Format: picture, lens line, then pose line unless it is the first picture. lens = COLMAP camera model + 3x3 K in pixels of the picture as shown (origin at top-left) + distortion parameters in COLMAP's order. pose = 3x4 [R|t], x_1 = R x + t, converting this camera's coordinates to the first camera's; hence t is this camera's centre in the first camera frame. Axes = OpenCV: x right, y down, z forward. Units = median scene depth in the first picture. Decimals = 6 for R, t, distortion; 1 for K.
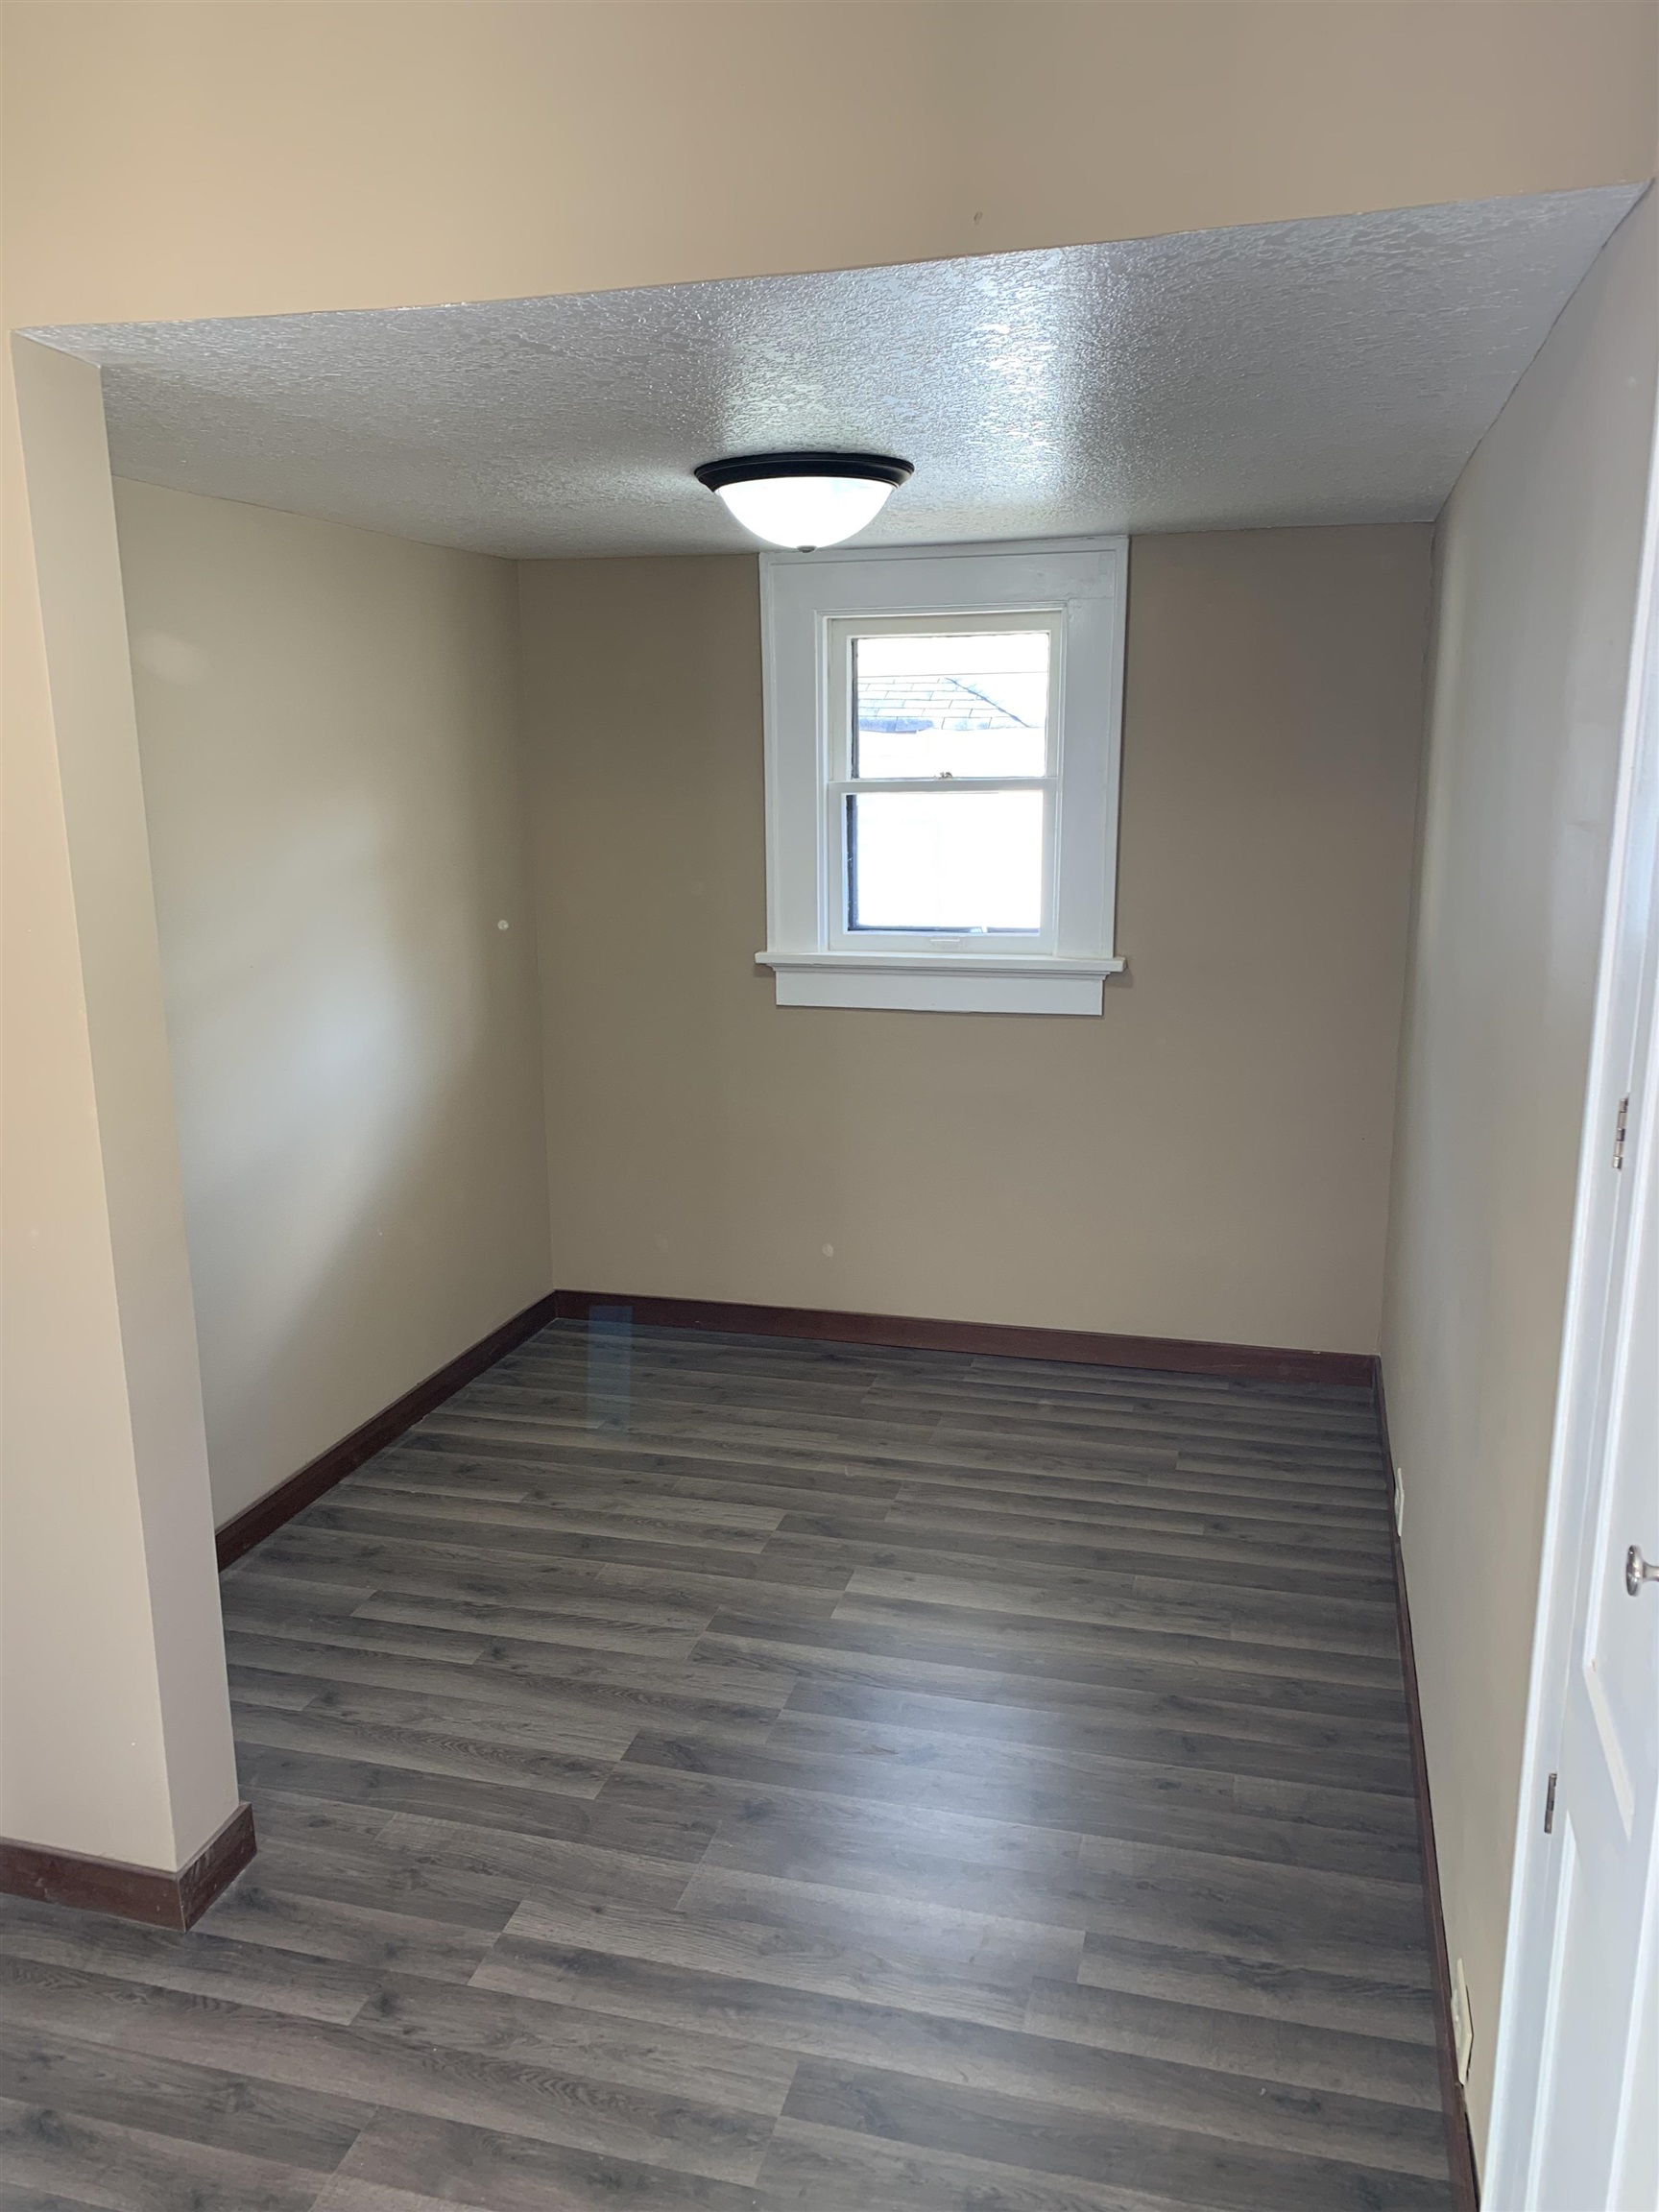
lens RADIAL K [[1679.2, 0, 747.7], [0, 1679.2, 1101.7], [0, 0, 1]] dist [0.003943, -0.001662]
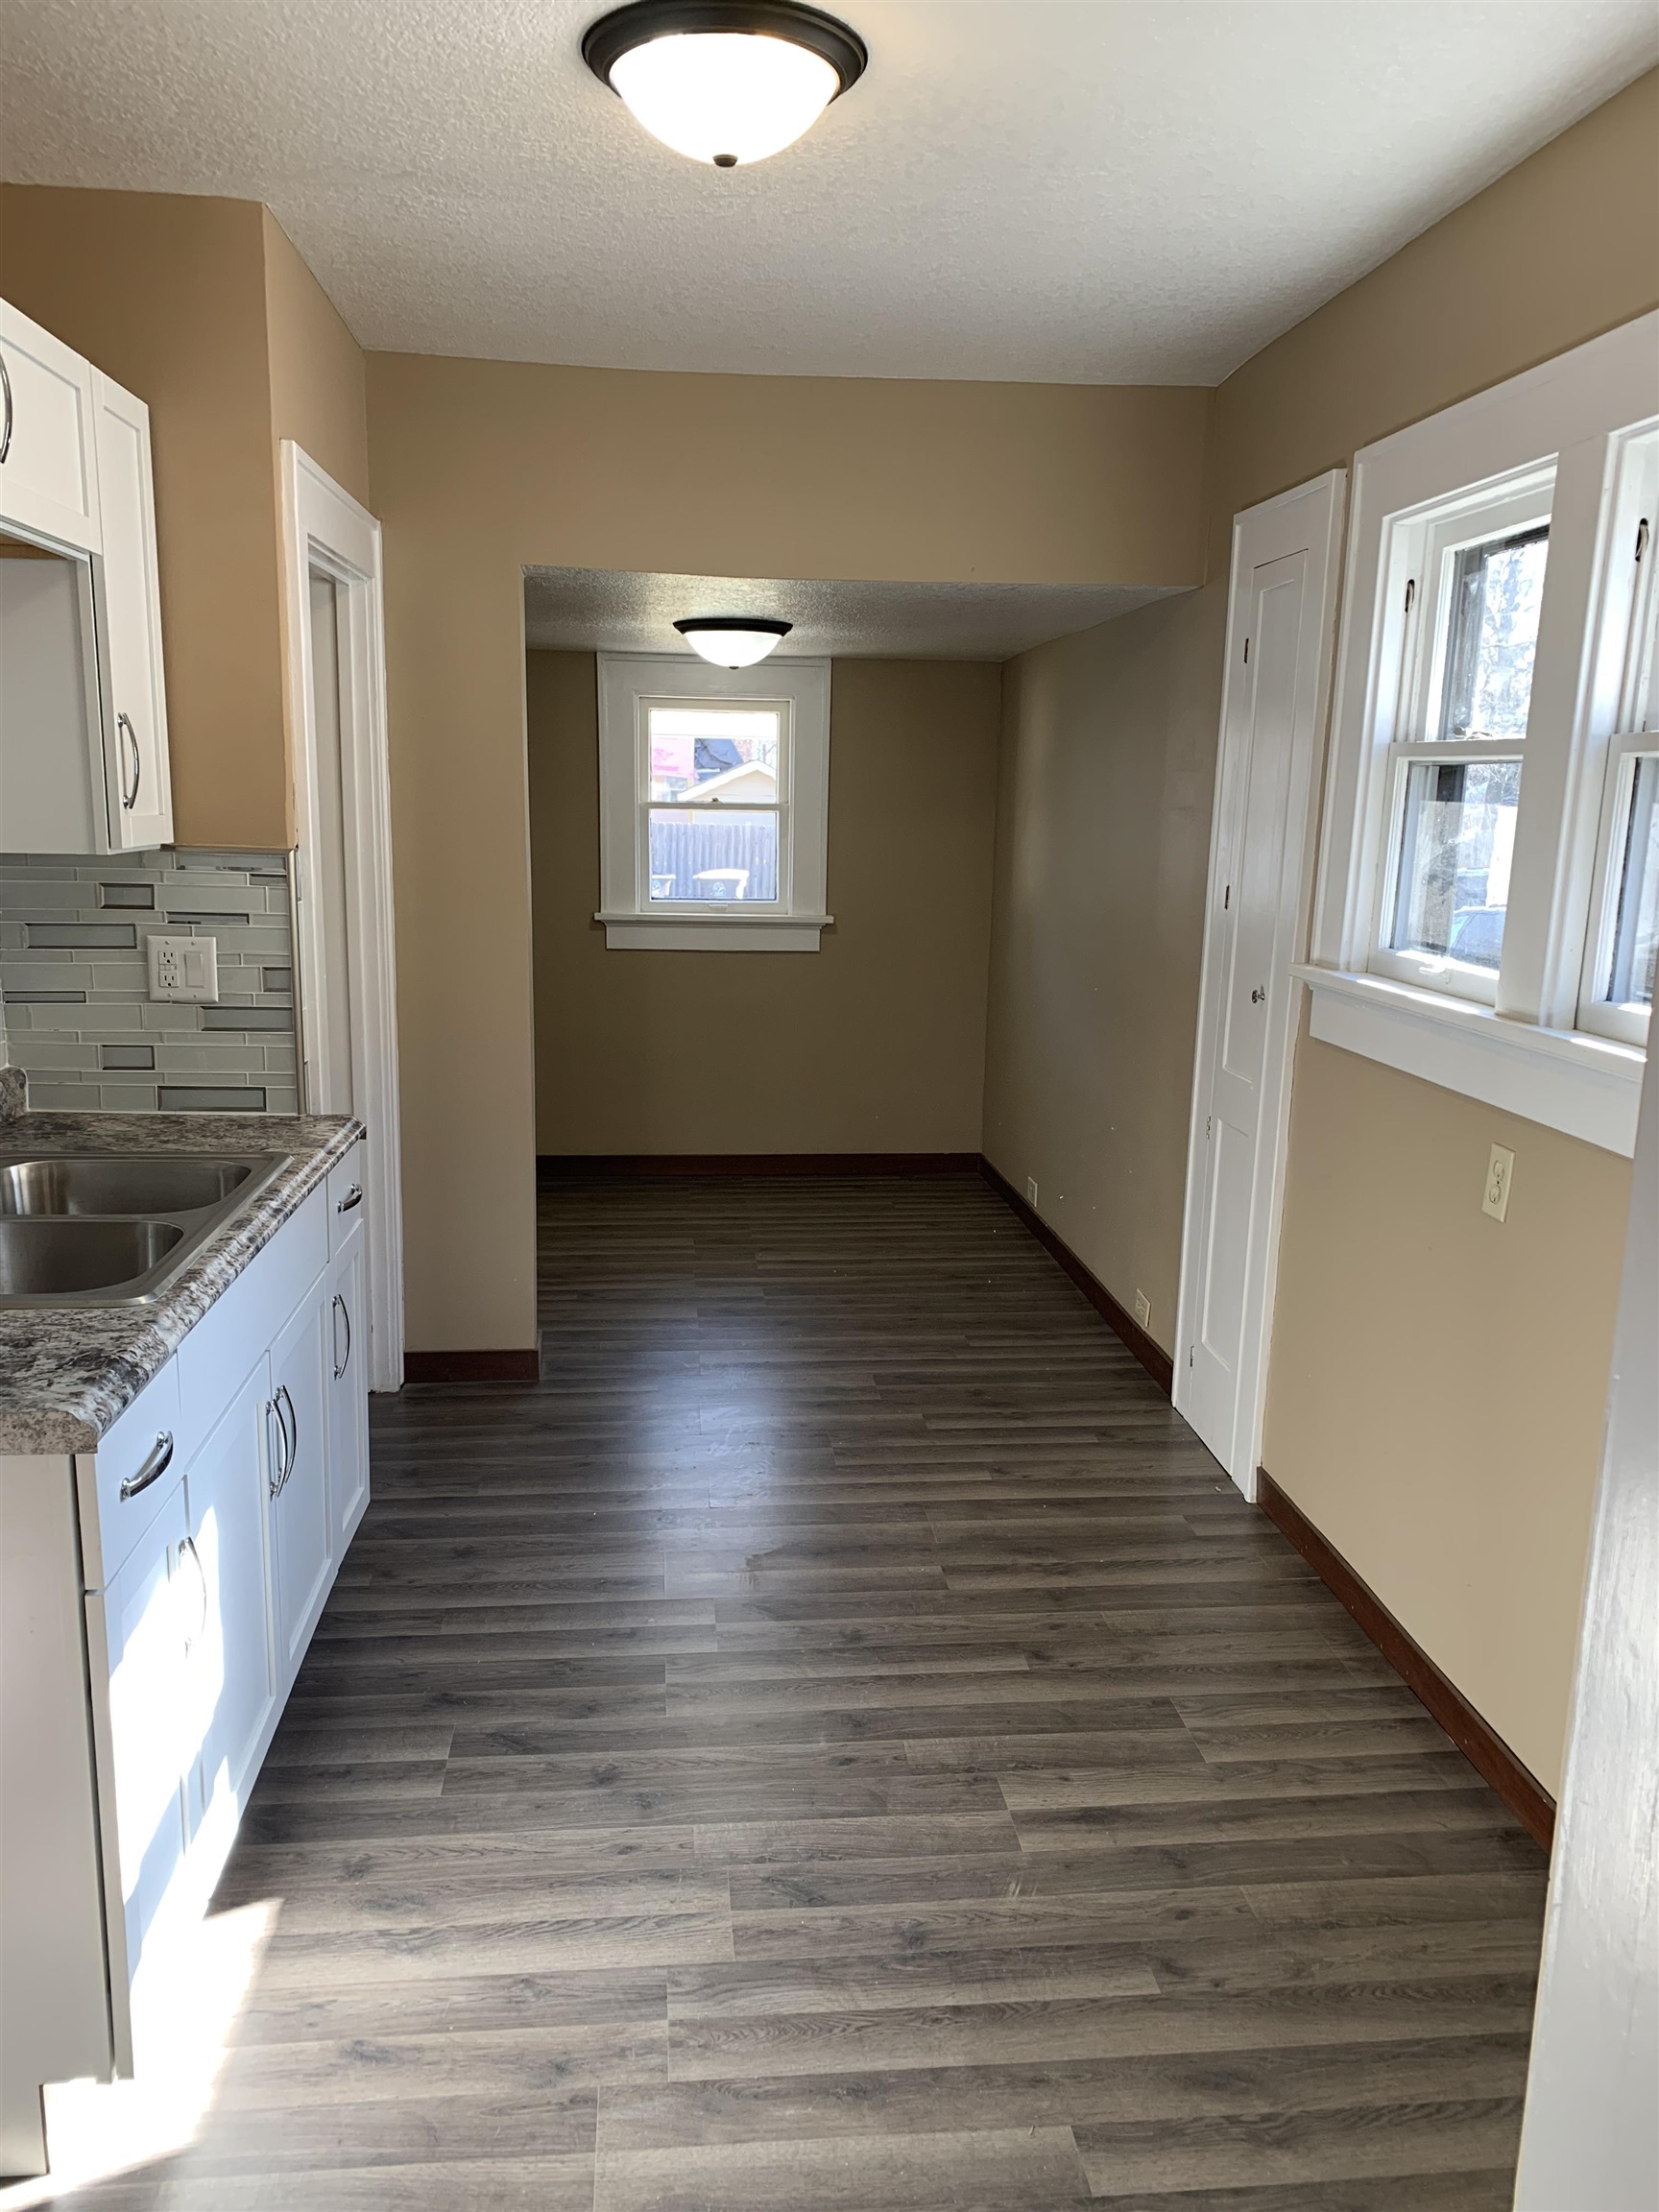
lens RADIAL K [[1680.9, 0, 832.4], [0, 1680.9, 1119.0], [0, 0, 1]] dist [0.006746, 0.004598]
pose [[0.919704, -0.035496, 0.391005, -0.436166], [0.042352, 0.999063, -0.008924, 0.130735], [-0.390322, 0.024767, 0.920345, -0.512267]]
